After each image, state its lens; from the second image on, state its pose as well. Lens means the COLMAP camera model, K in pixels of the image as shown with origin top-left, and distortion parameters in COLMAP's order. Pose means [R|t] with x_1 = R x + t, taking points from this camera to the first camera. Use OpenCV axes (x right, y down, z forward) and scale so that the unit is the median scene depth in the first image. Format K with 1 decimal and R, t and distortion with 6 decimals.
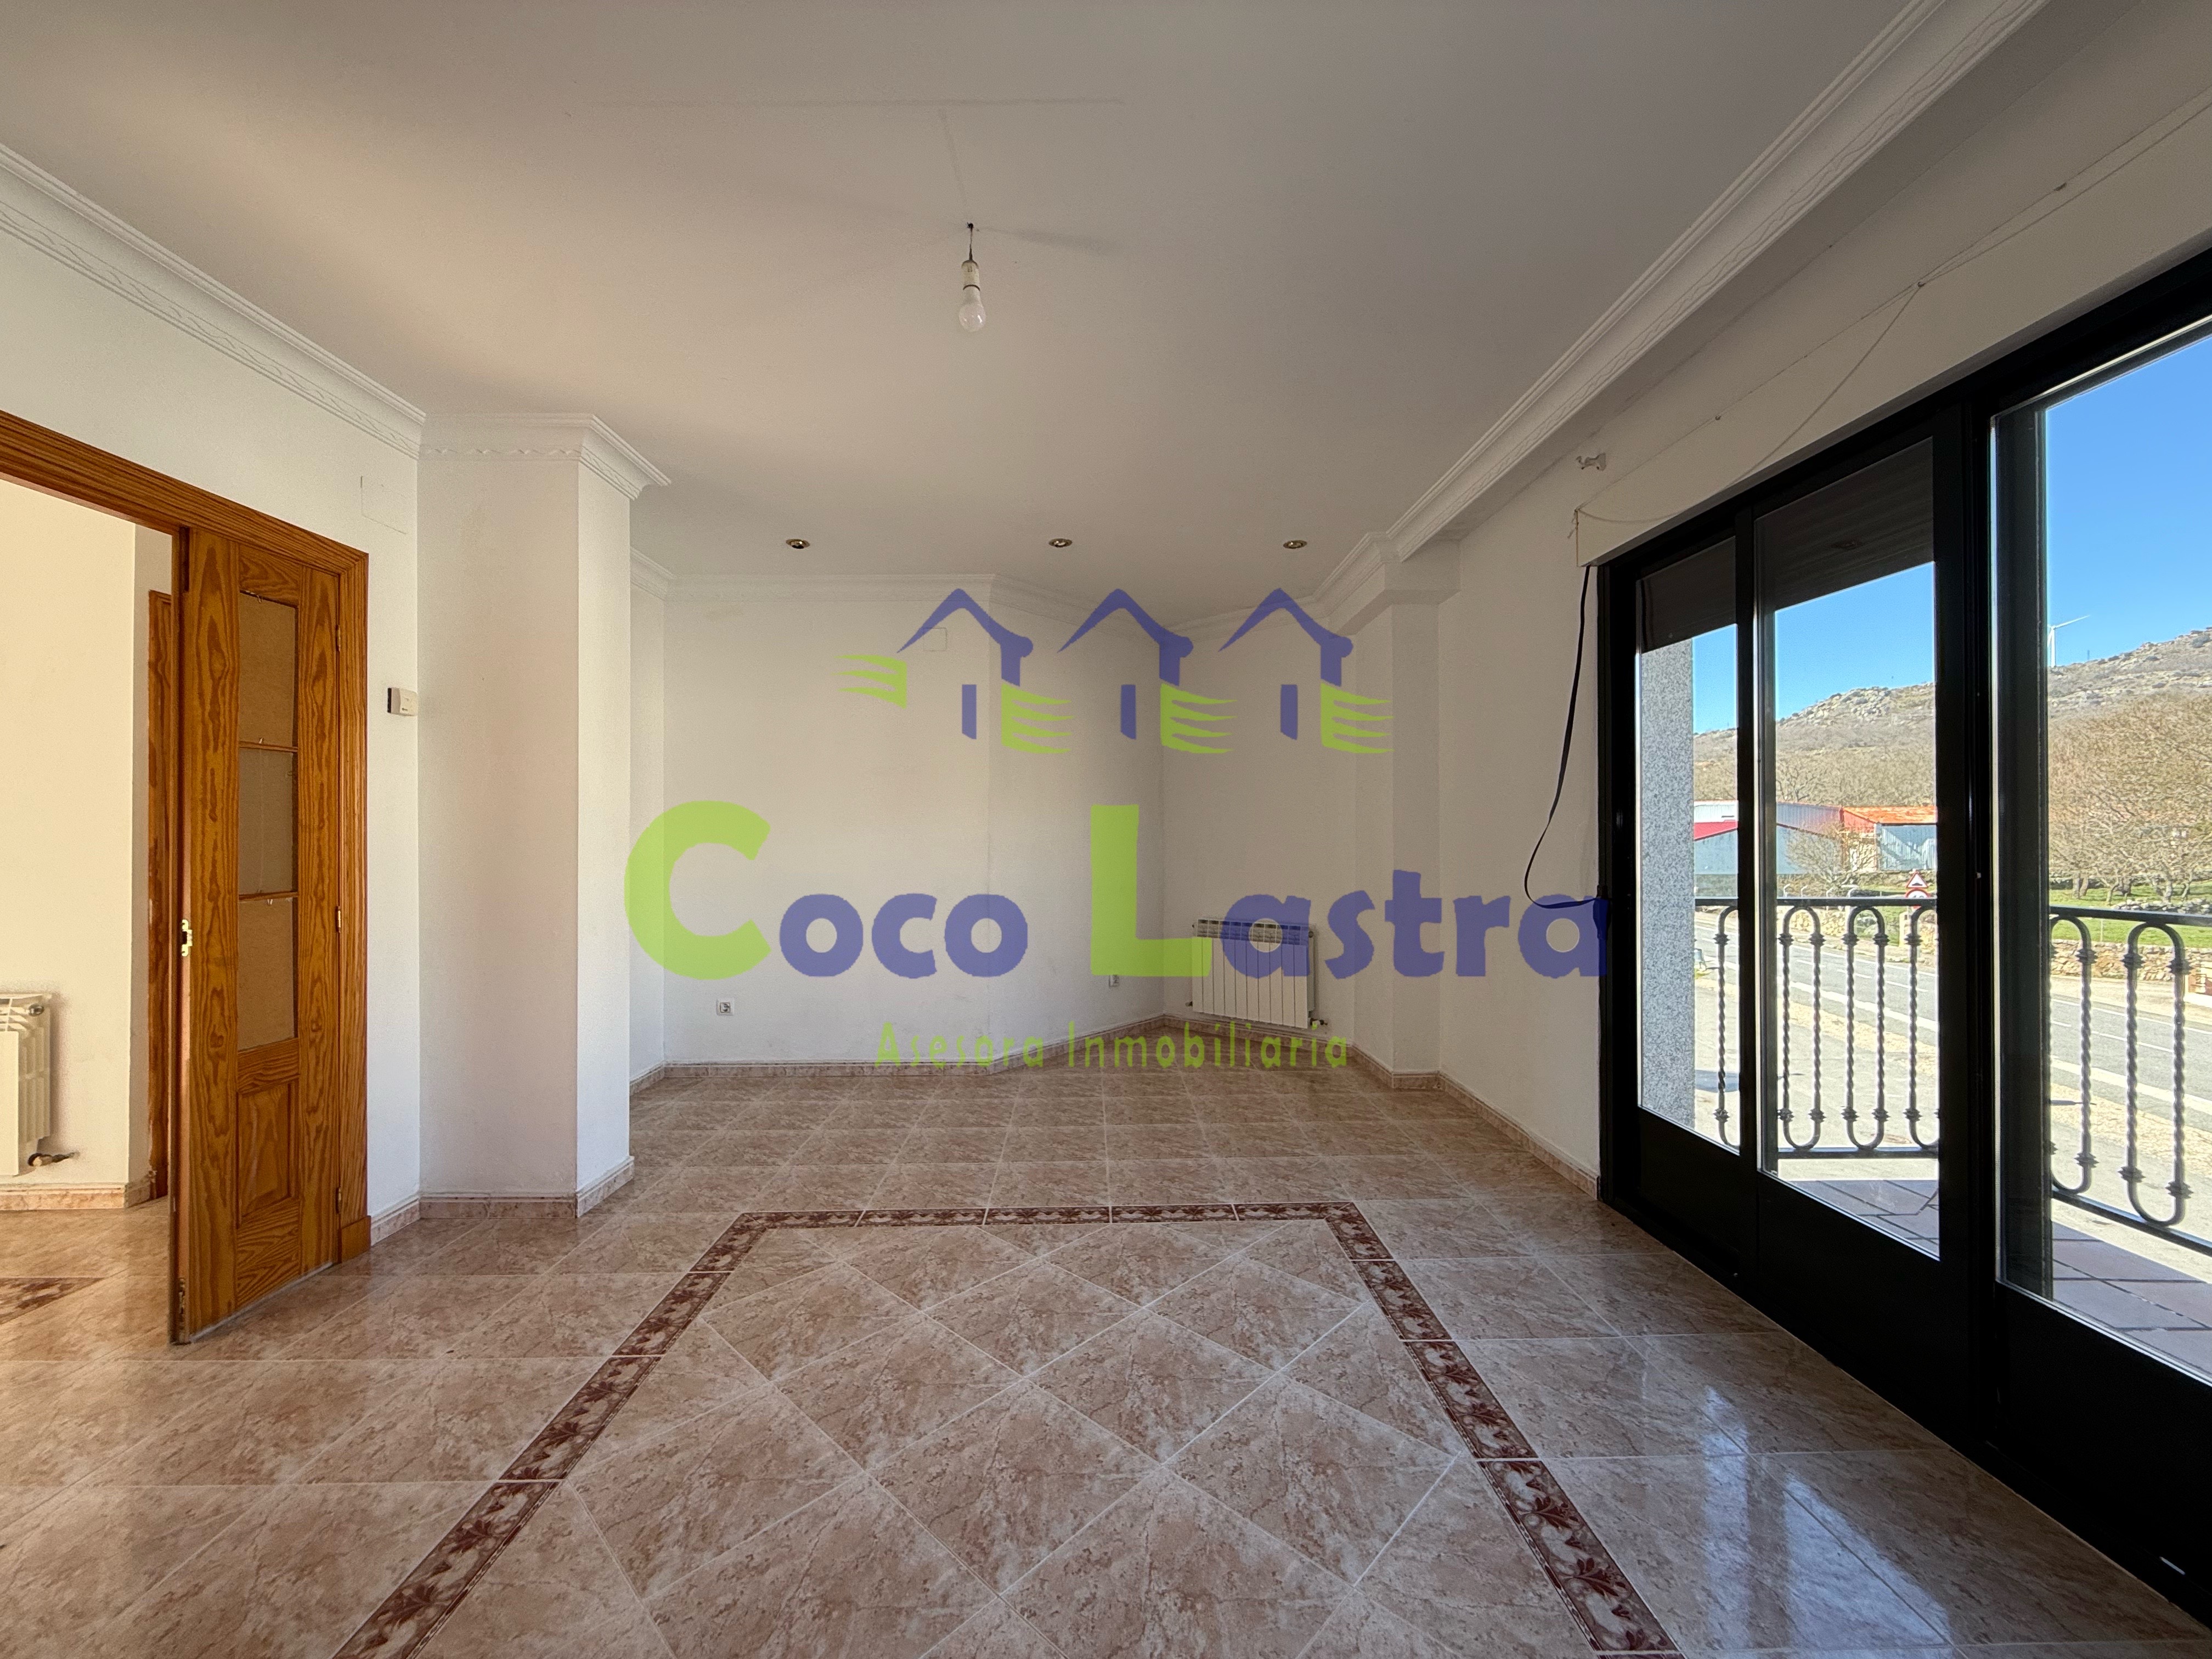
lens RADIAL K [[881.3, 0, 1083.7], [0, 881.3, 829.0], [0, 0, 1]] dist [-0.008335, -0.000520]
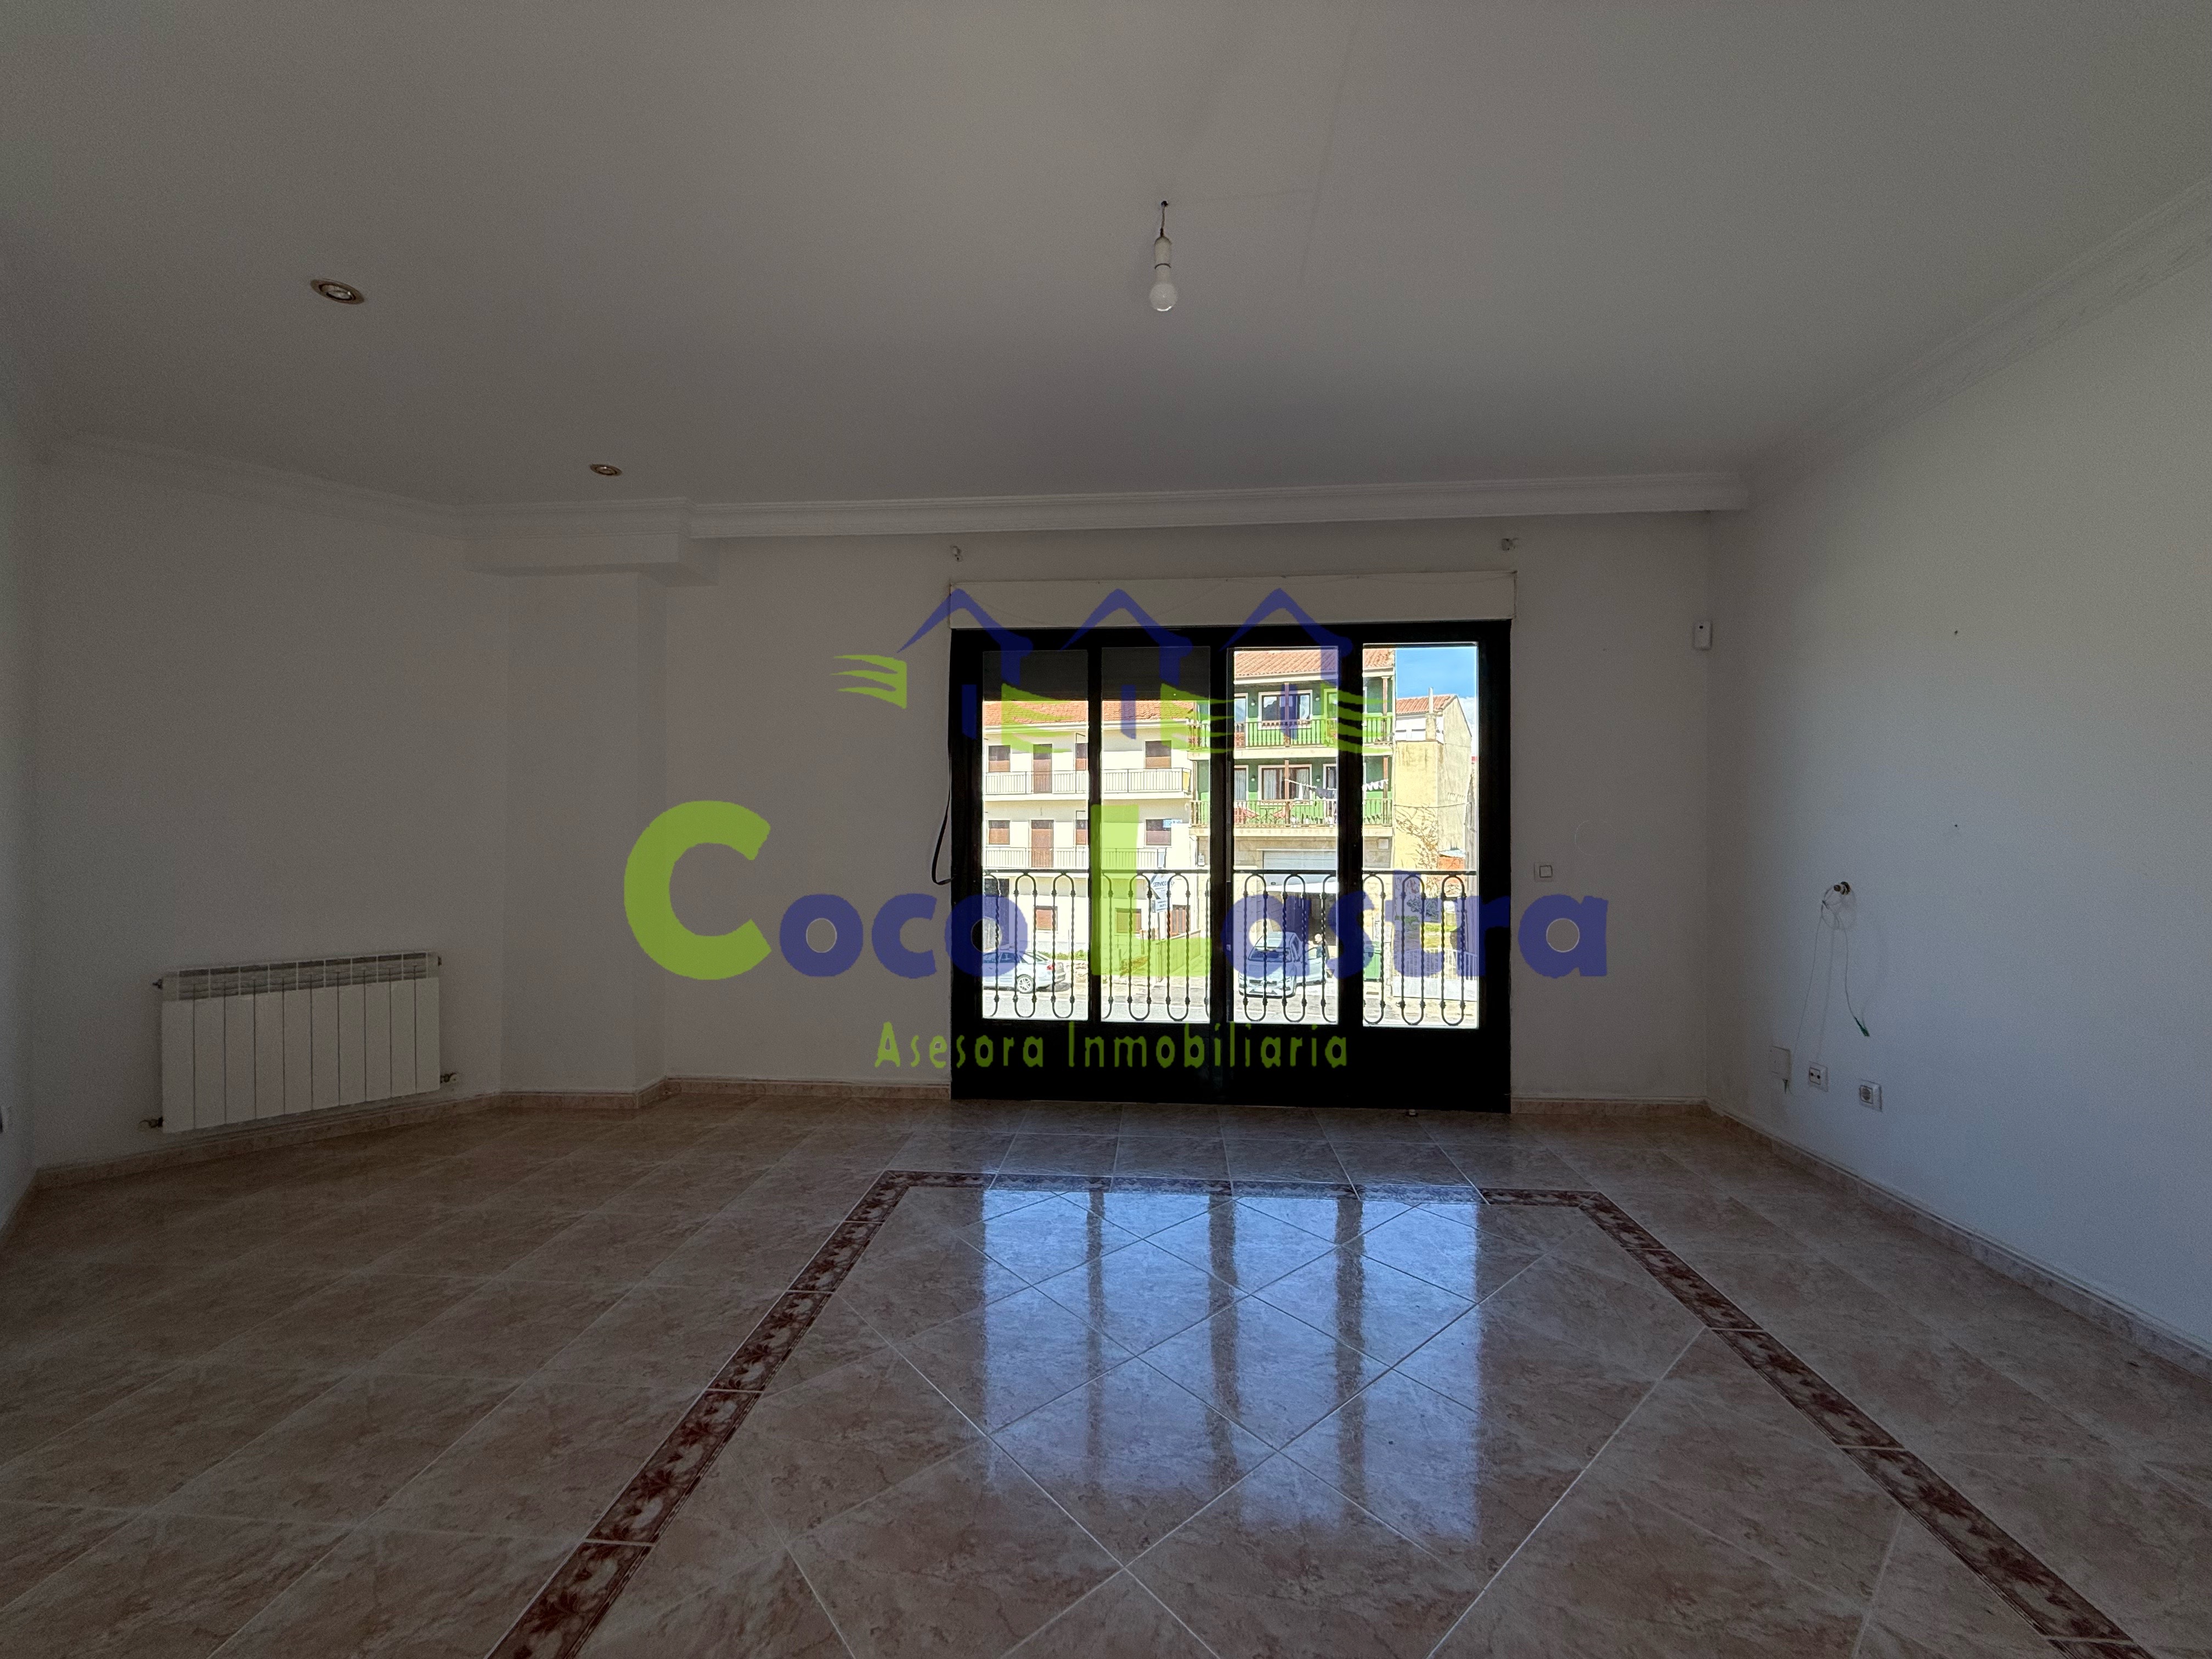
lens RADIAL K [[888.6, 0, 1106.0], [0, 888.6, 829.5], [0, 0, 1]] dist [-0.001417, -0.000311]
pose [[0.070319, 0.007656, 0.997495, -0.805249], [-0.009601, 0.999929, -0.006998, 0.017064], [-0.997478, -0.009085, 0.070388, 0.708916]]
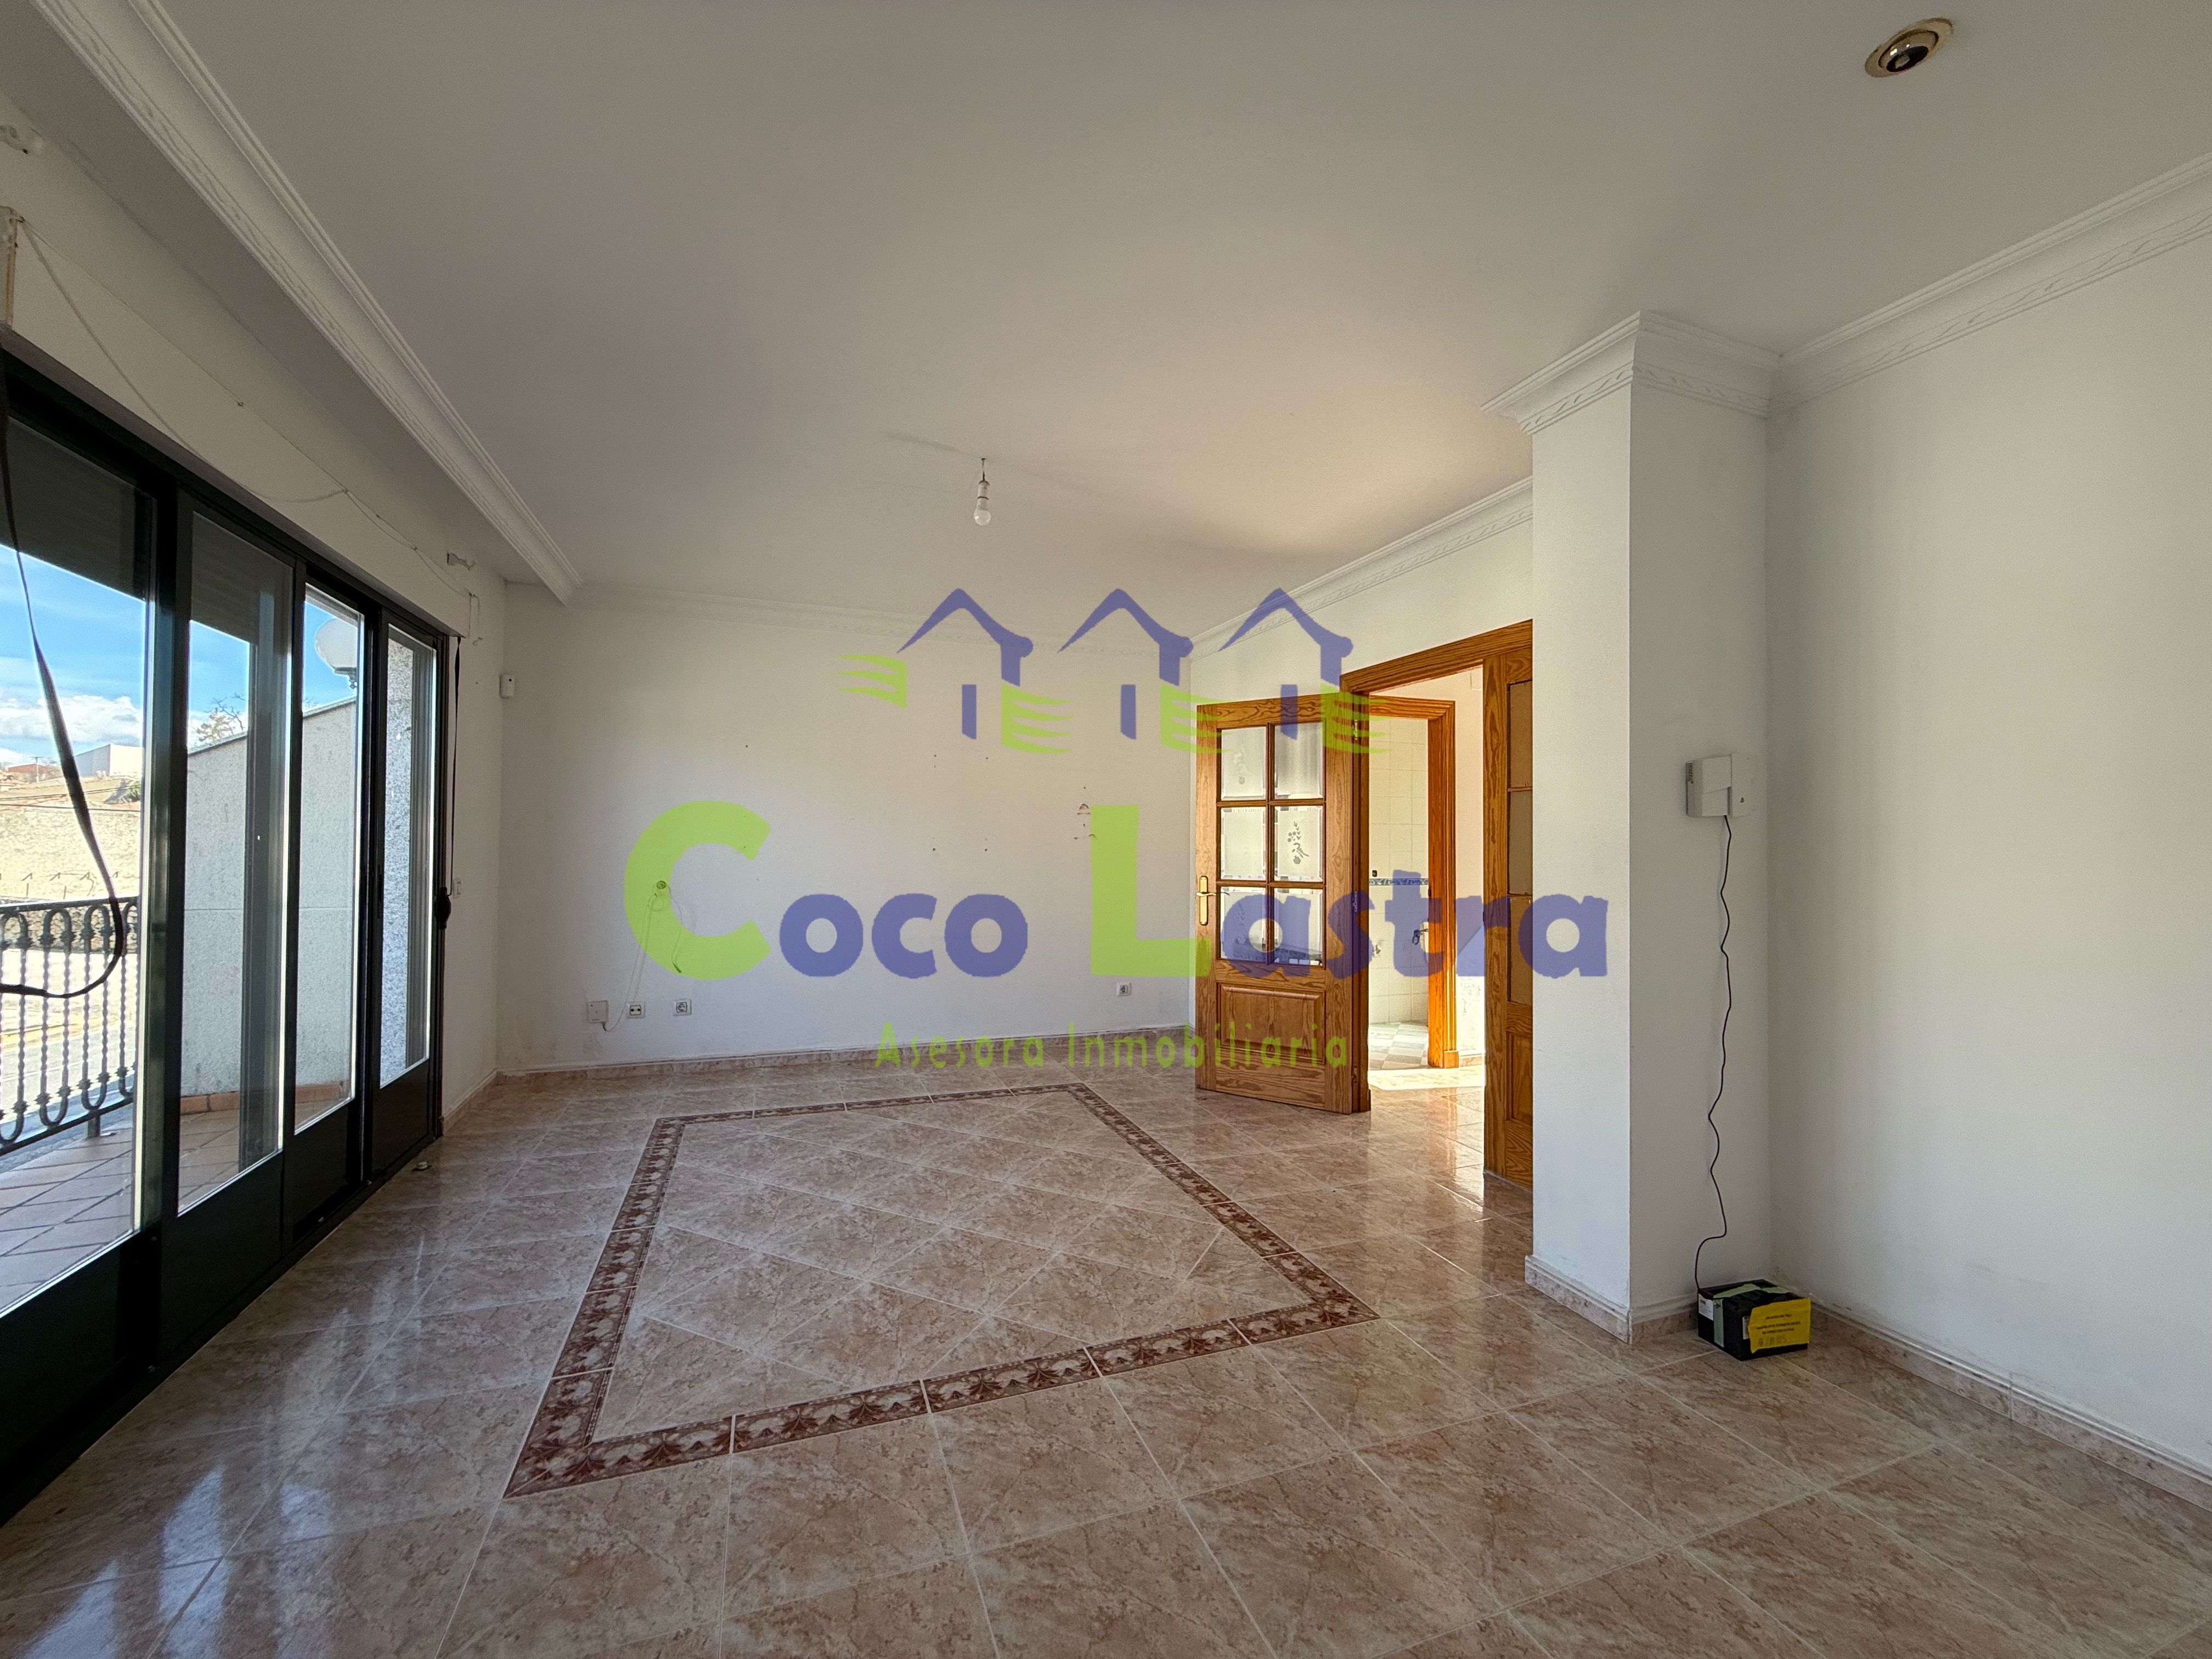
lens RADIAL K [[870.6, 0, 1103.4], [0, 870.6, 835.5], [0, 0, 1]] dist [-0.001226, -0.000383]
pose [[-0.932956, -0.007679, -0.359909, 0.158783], [-0.001750, 0.999857, -0.016798, 0.003295], [0.359987, -0.015042, -0.932836, 1.788068]]
